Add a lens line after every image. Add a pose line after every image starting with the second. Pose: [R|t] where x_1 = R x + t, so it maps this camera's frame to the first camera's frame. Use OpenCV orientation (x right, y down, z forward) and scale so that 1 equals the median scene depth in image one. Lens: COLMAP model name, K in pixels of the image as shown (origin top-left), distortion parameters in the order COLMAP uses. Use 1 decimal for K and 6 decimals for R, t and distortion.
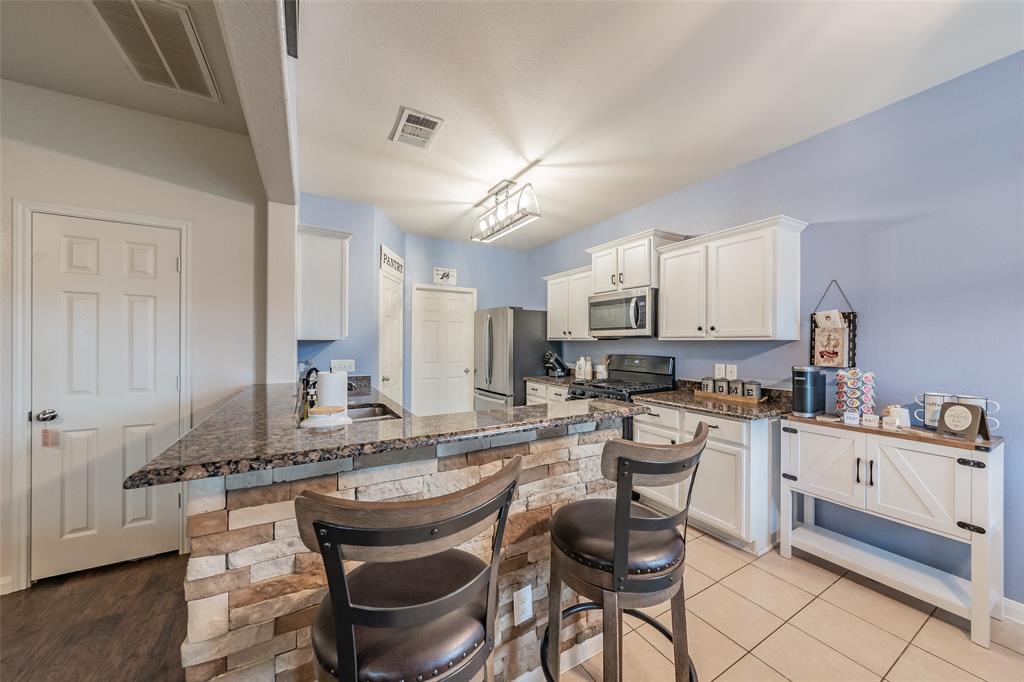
lens RADIAL K [[361.5, 0, 512.0], [0, 361.5, 341.0], [0, 0, 1]] dist [-0.002401, -0.000143]
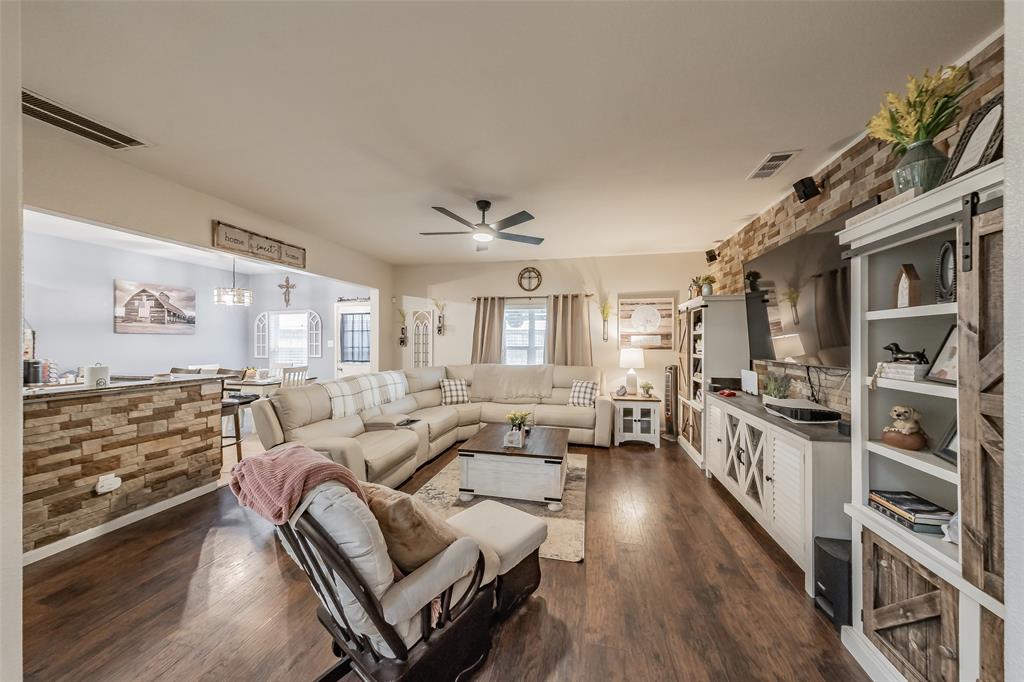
lens RADIAL K [[348.4, 0, 509.4], [0, 348.4, 342.9], [0, 0, 1]] dist [0.007048, -0.000015]
pose [[-0.729260, -0.002680, 0.684232, -1.511696], [-0.003165, 0.999995, 0.000543, -0.015919], [-0.684230, -0.001769, -0.729264, 0.425207]]
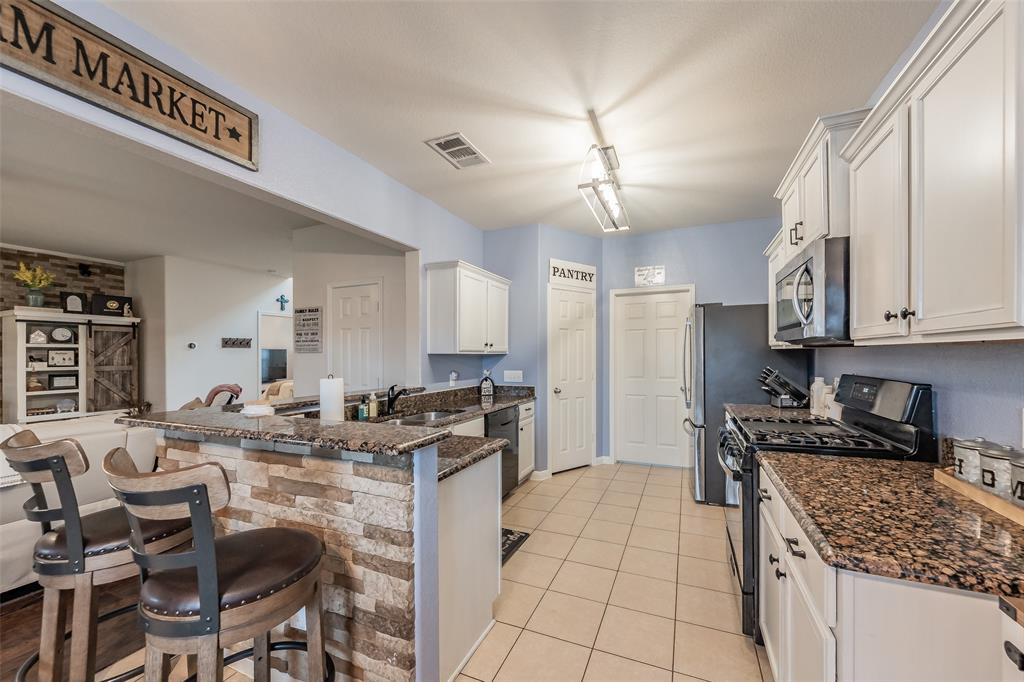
lens RADIAL K [[380.0, 0, 528.5], [0, 380.0, 355.9], [0, 0, 1]] dist [0.000006, -0.000049]
pose [[0.610934, -0.005799, -0.791661, 0.511059], [0.012935, 0.999913, 0.002658, 0.003808], [0.791576, -0.011864, 0.610955, 0.345792]]
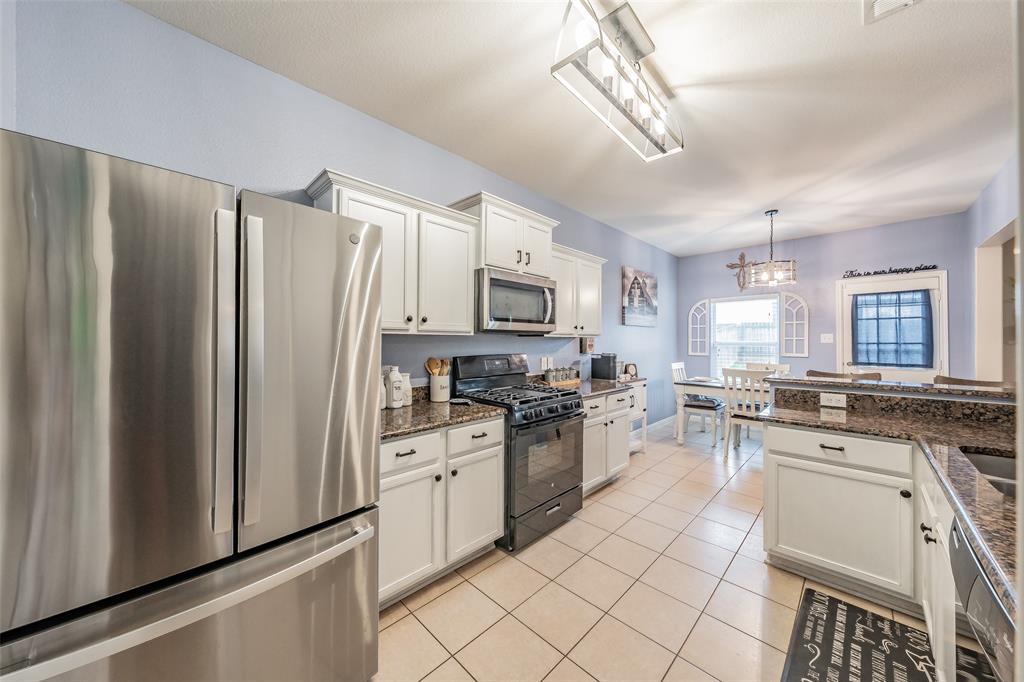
lens RADIAL K [[351.4, 0, 518.2], [0, 351.4, 338.4], [0, 0, 1]] dist [-0.000673, -0.000076]
pose [[-0.271297, 0.000569, 0.962495, -0.451199], [-0.006072, 0.999979, -0.002302, 0.004878], [-0.962476, -0.006469, -0.271288, 1.245221]]
